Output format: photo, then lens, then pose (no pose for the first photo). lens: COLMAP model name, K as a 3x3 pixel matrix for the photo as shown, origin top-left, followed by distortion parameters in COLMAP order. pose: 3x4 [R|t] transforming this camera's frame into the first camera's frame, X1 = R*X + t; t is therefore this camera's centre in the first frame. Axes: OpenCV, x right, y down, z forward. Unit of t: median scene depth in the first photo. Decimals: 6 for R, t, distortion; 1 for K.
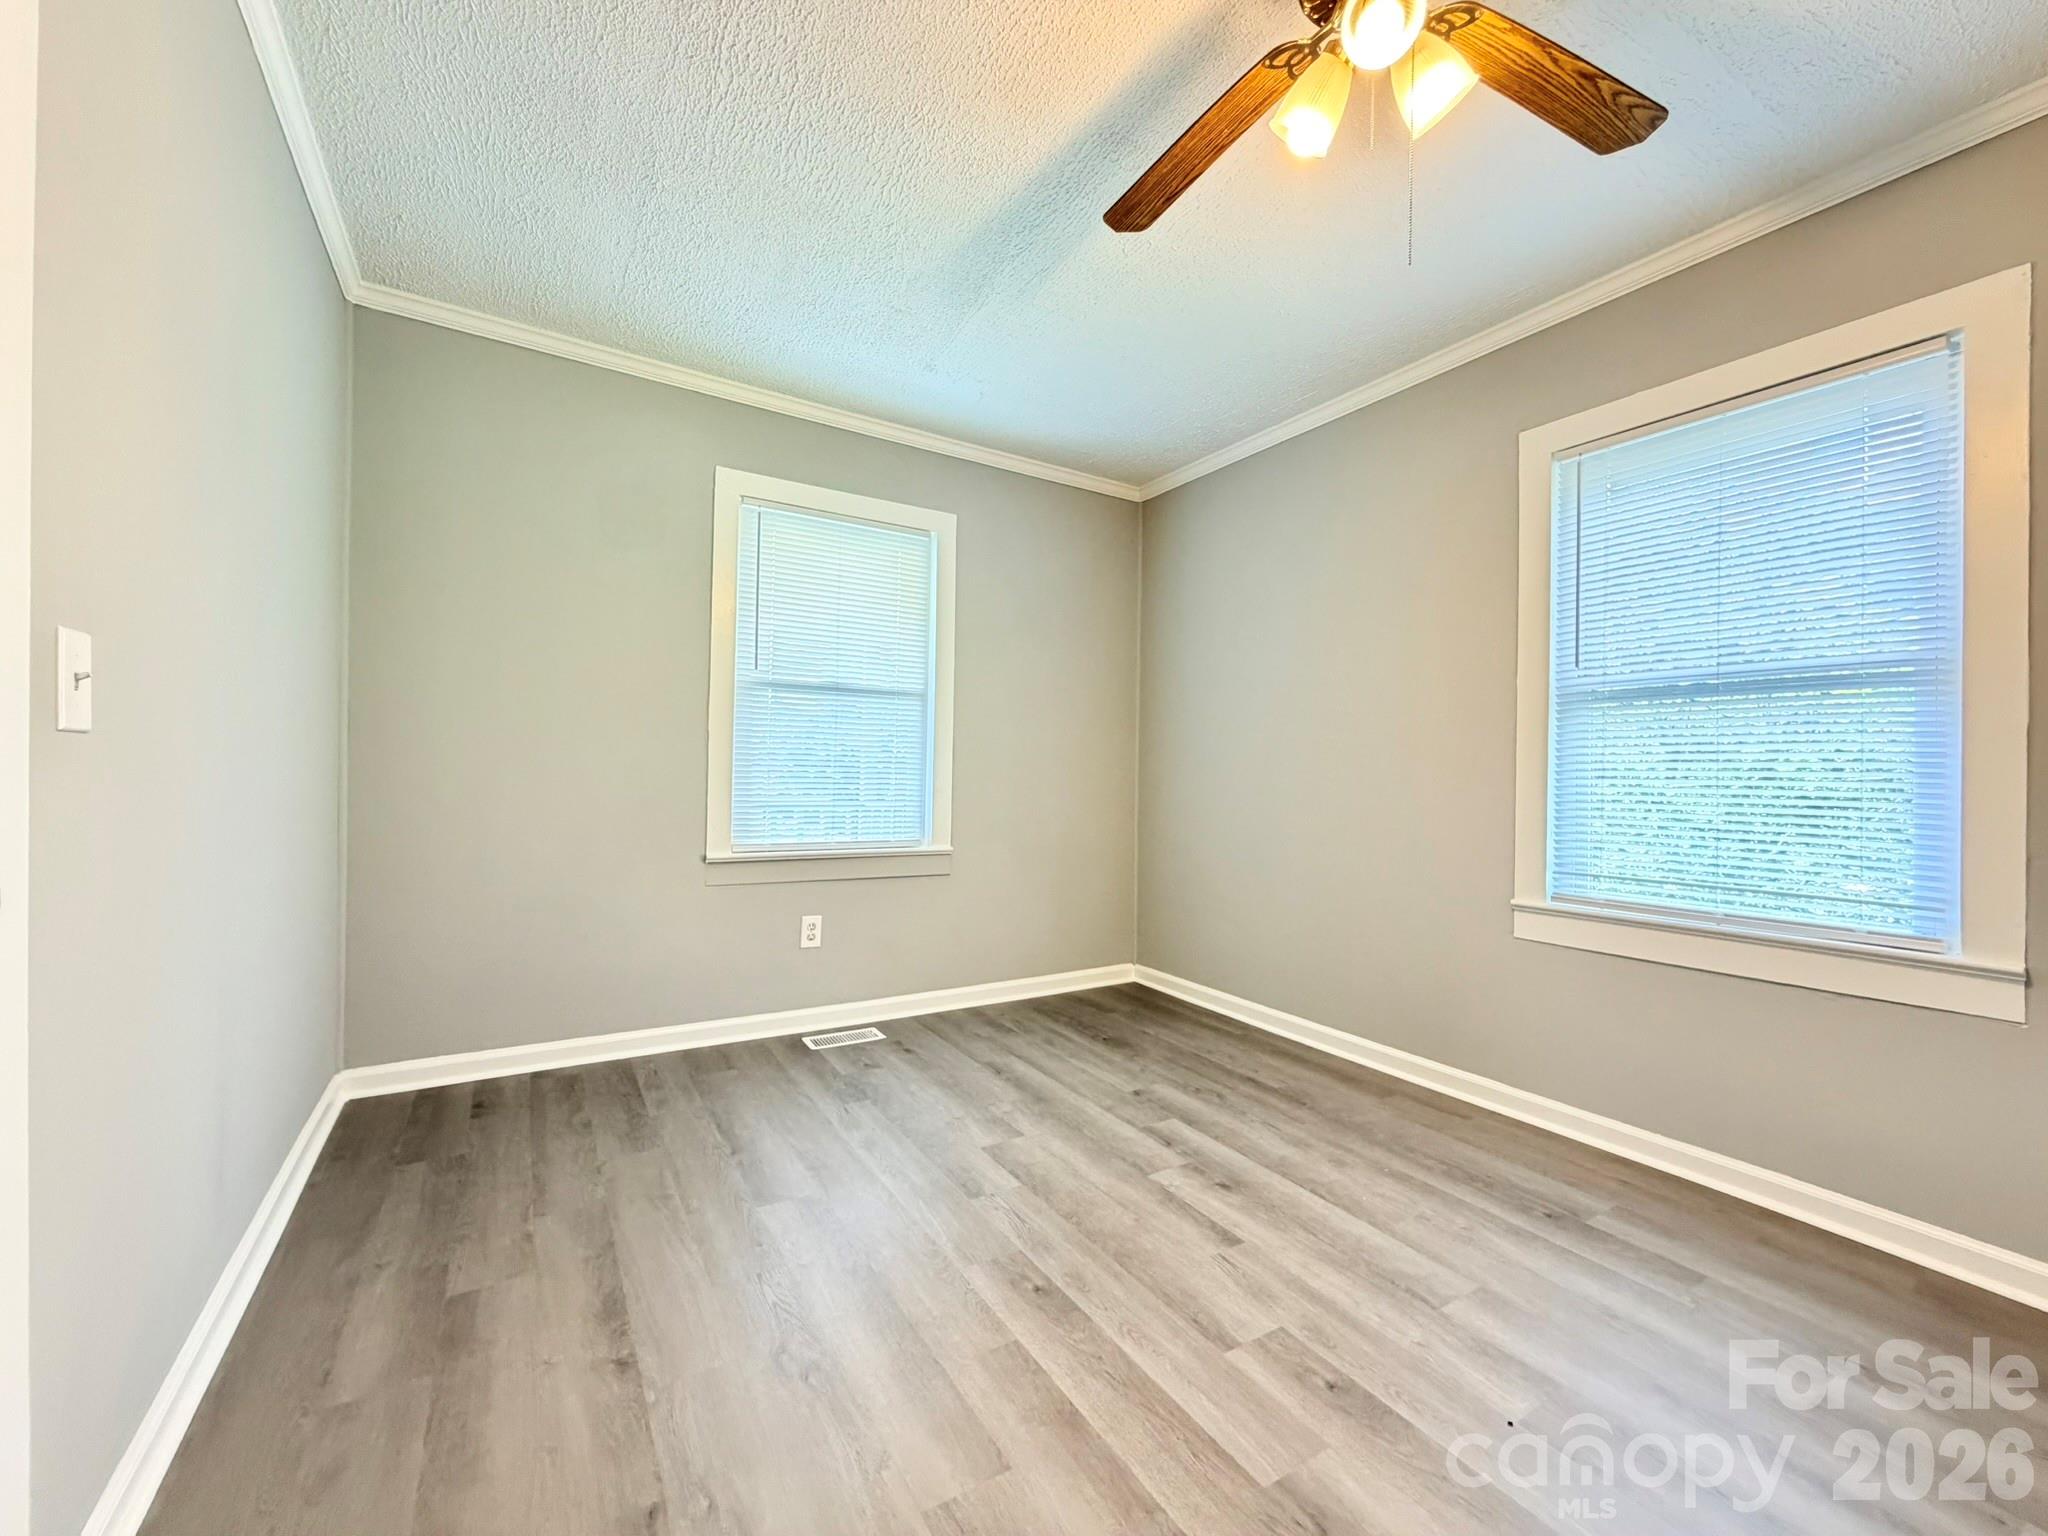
lens RADIAL K [[817.4, 0, 1017.6], [0, 817.4, 769.7], [0, 0, 1]] dist [0.001397, 0.000242]
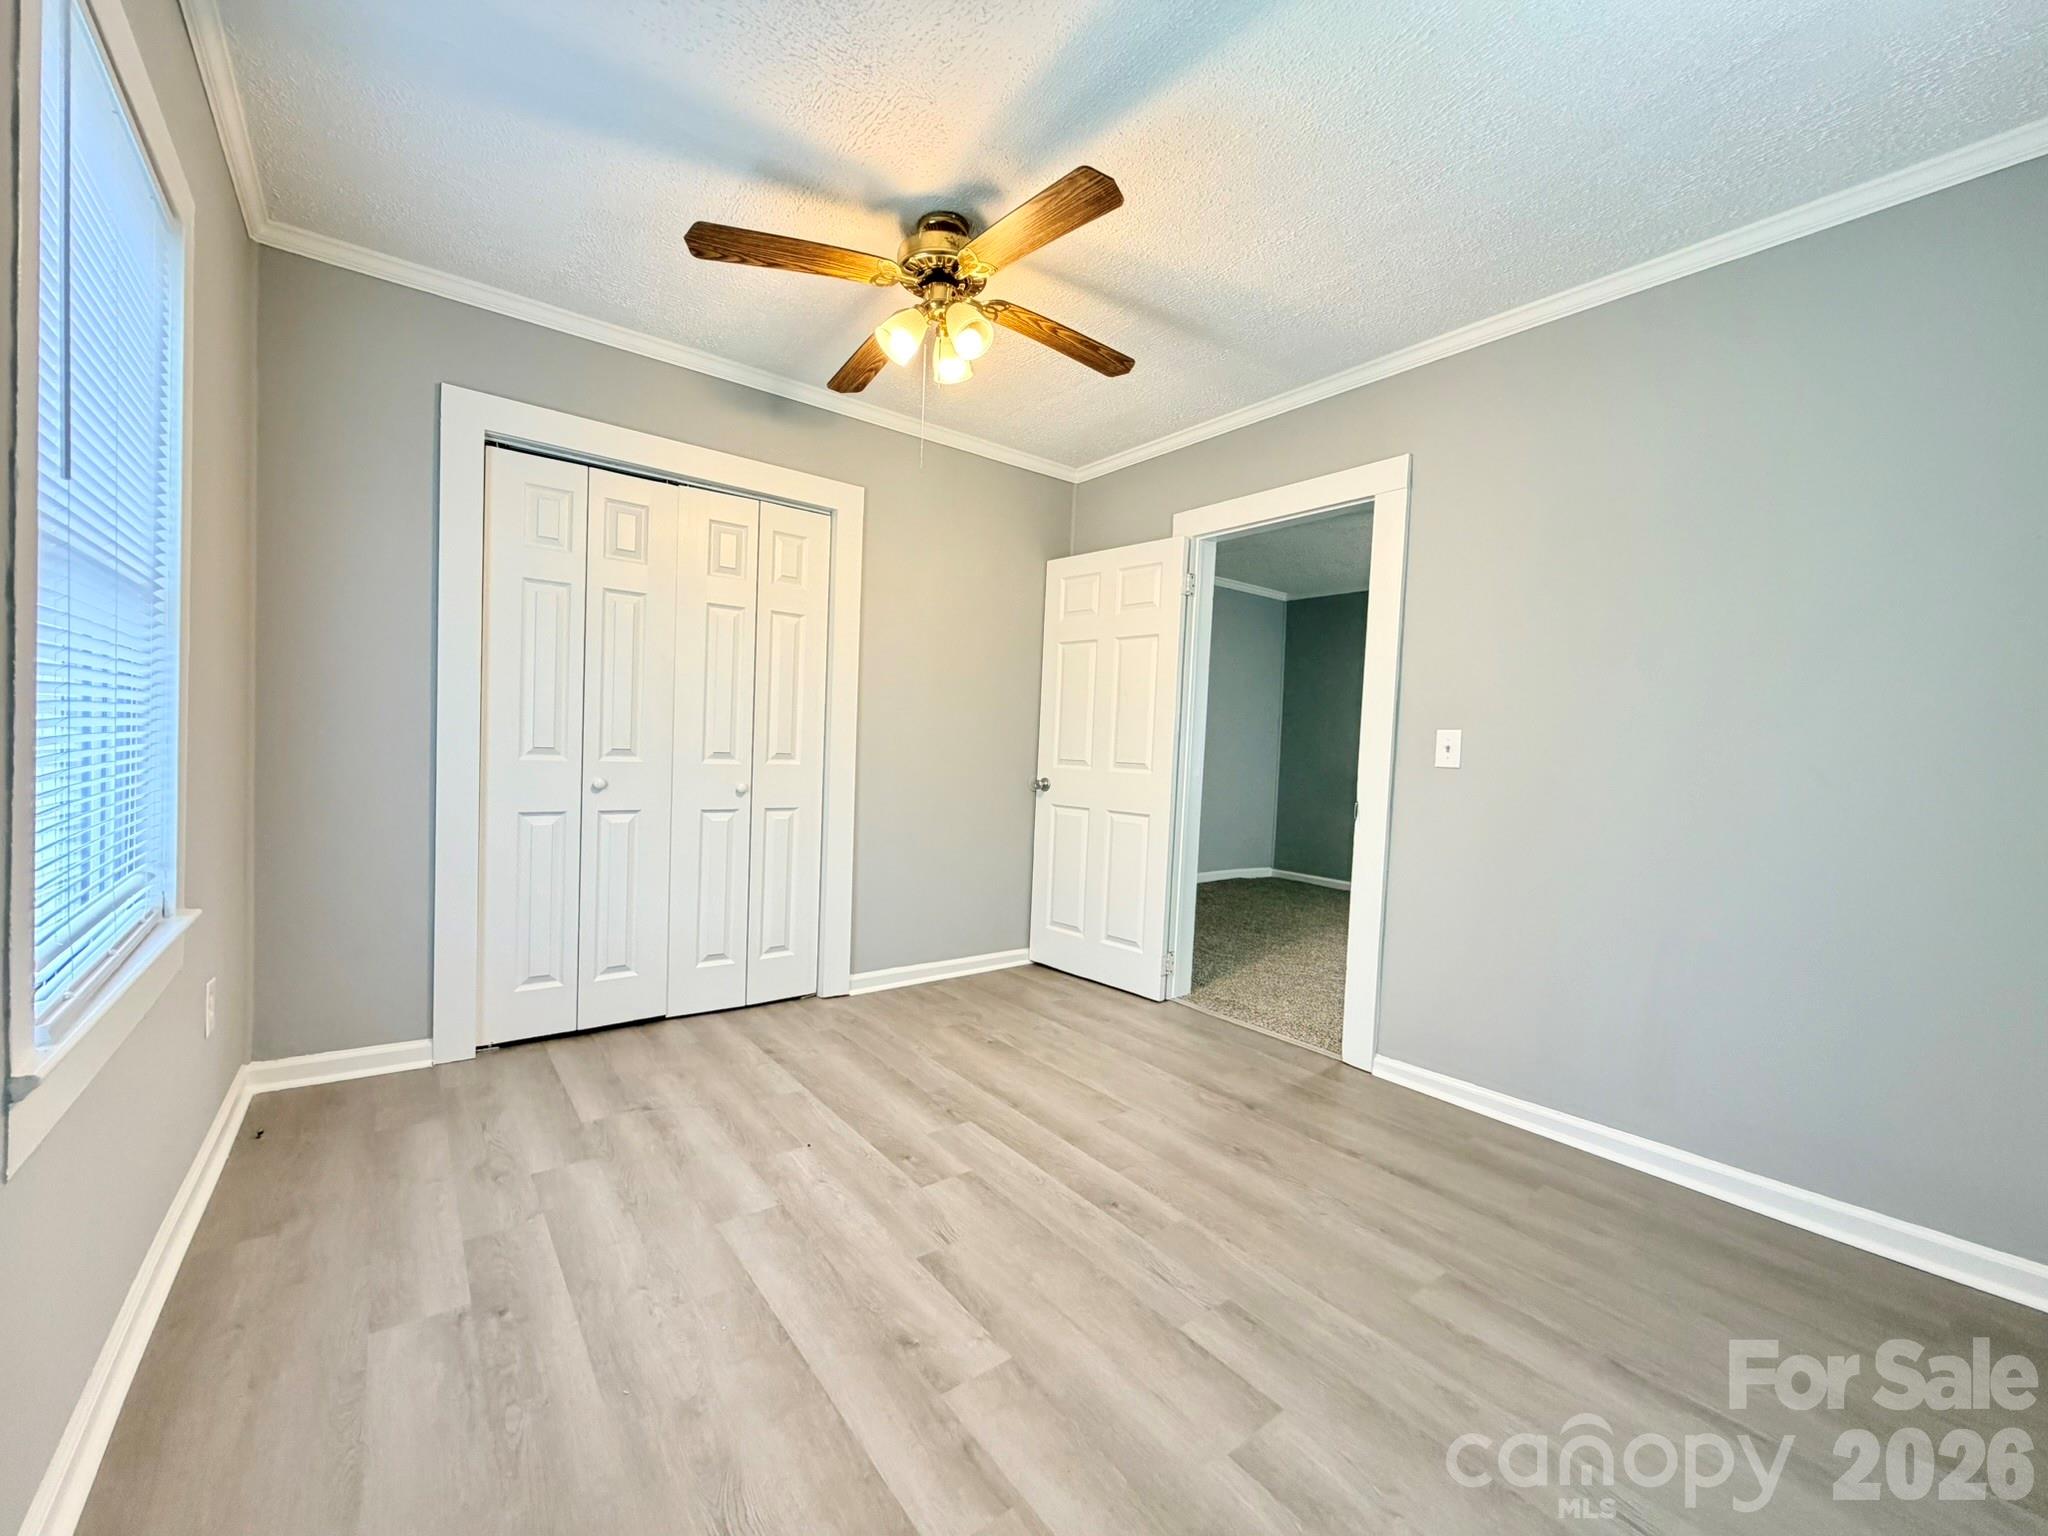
lens RADIAL K [[820.3, 0, 1018.5], [0, 820.3, 767.3], [0, 0, 1]] dist [-0.000548, 0.000944]
pose [[-0.992133, -0.052415, -0.113691, 0.226934], [-0.055101, 0.998268, 0.020610, -0.010094], [0.112414, 0.026712, -0.993302, 1.472738]]
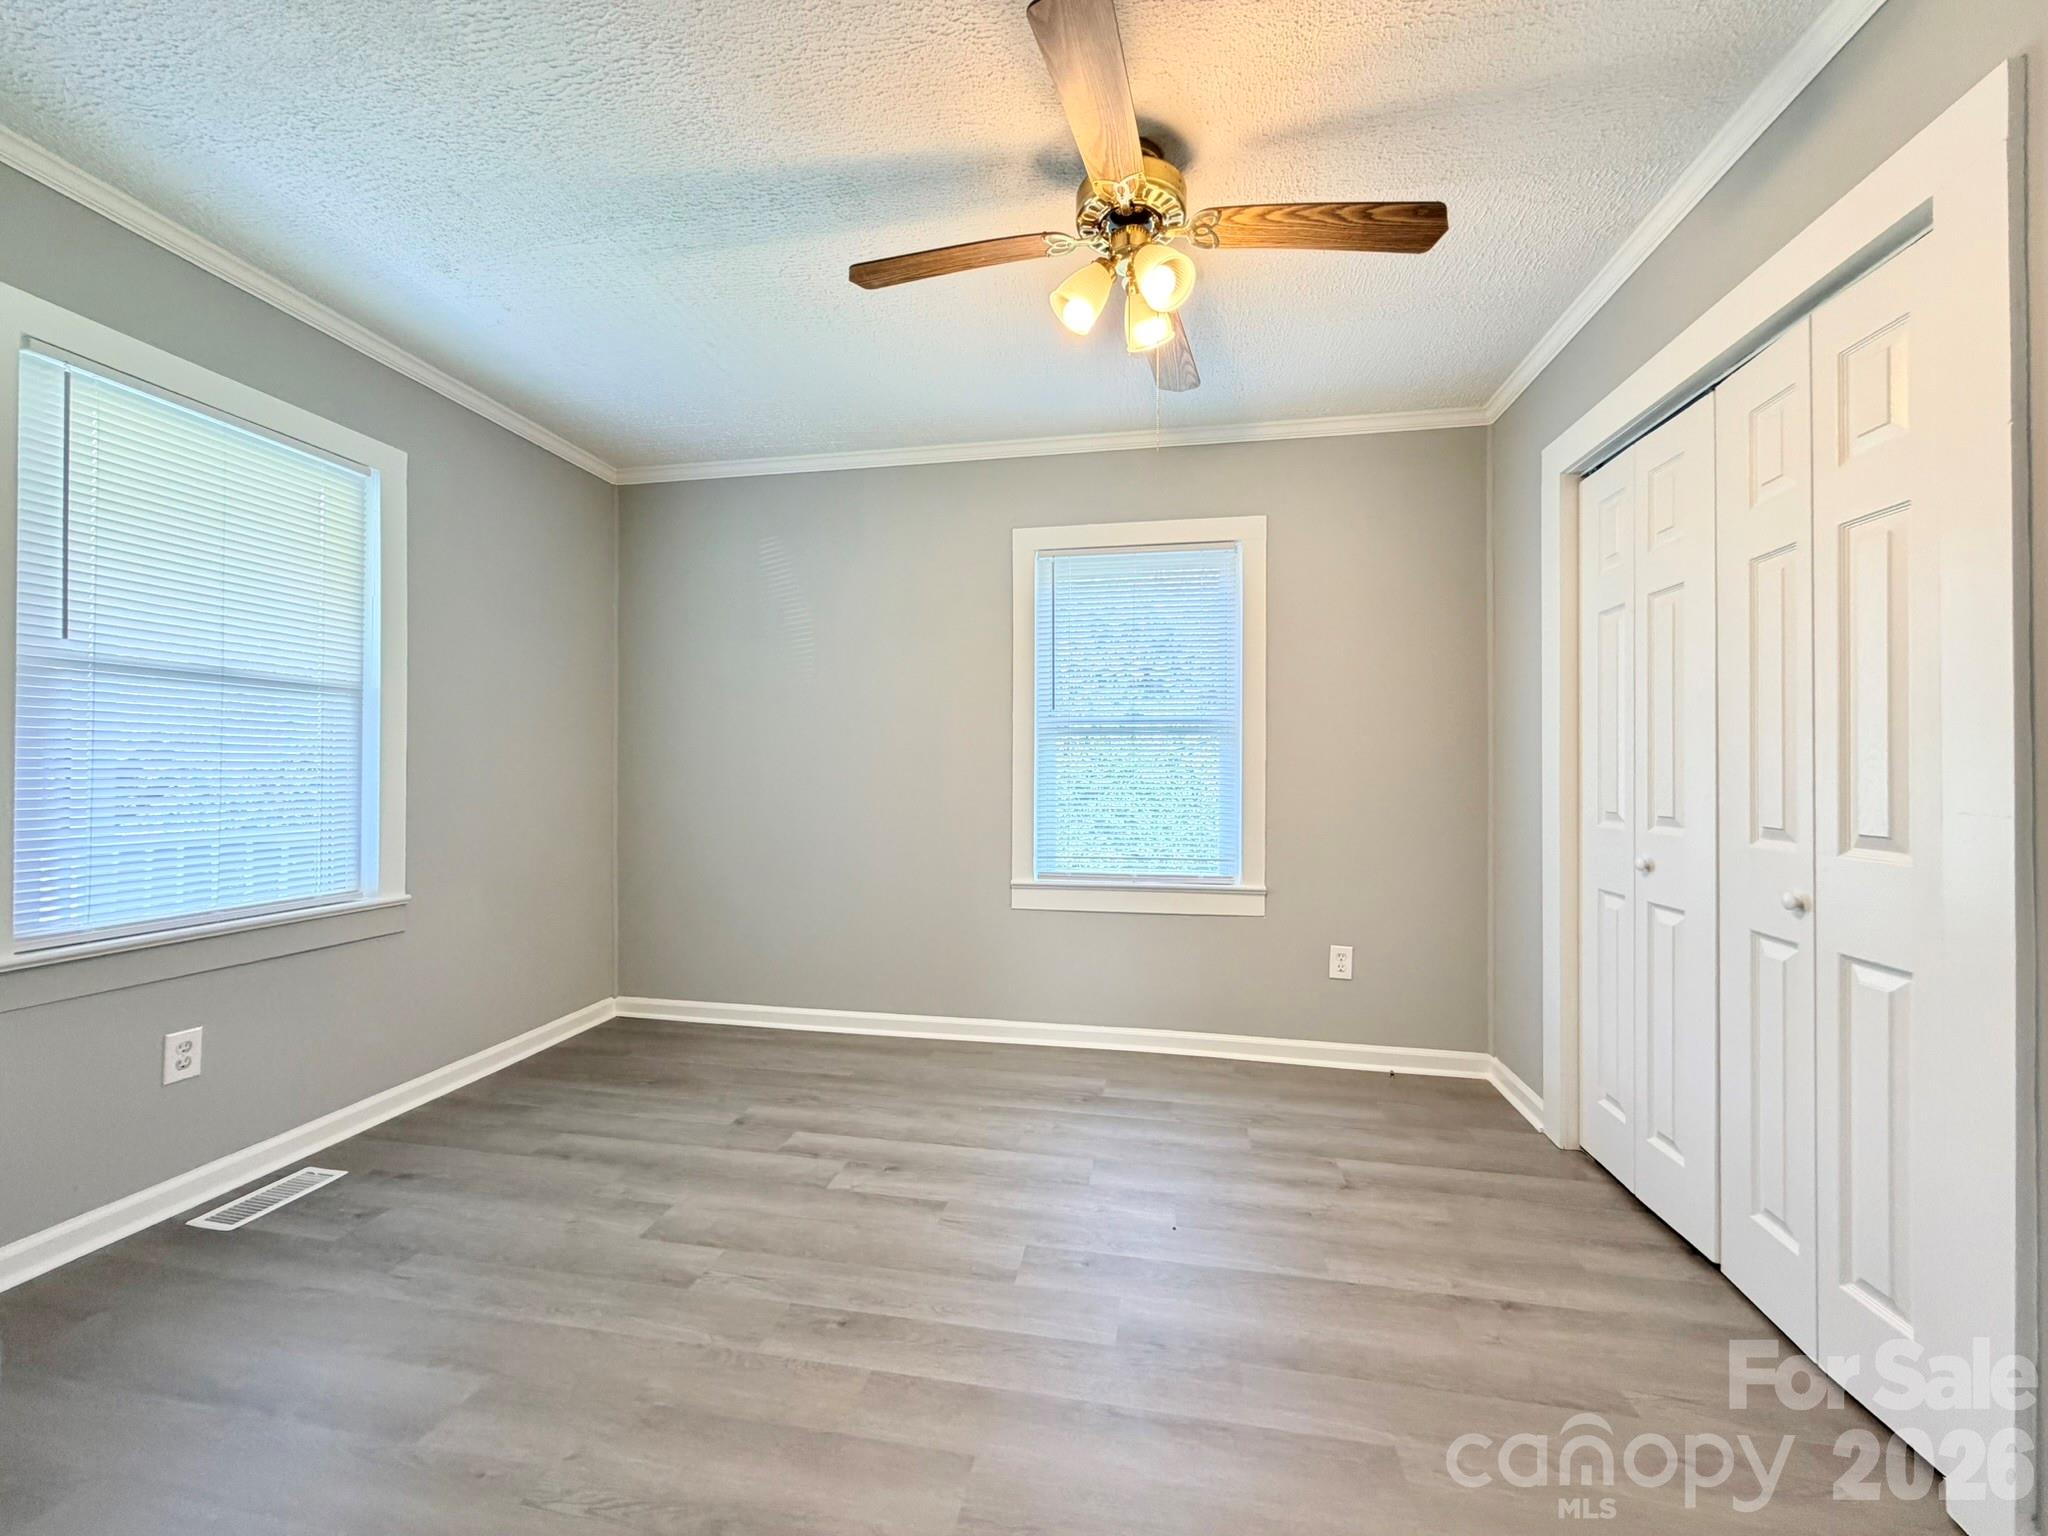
lens RADIAL K [[816.7, 0, 1014.8], [0, 816.7, 769.5], [0, 0, 1]] dist [-0.000039, 0.000091]
pose [[0.666017, -0.015007, 0.745786, -0.394612], [0.004695, 0.999862, 0.015927, -0.044101], [-0.745922, -0.007106, 0.665996, 0.119668]]
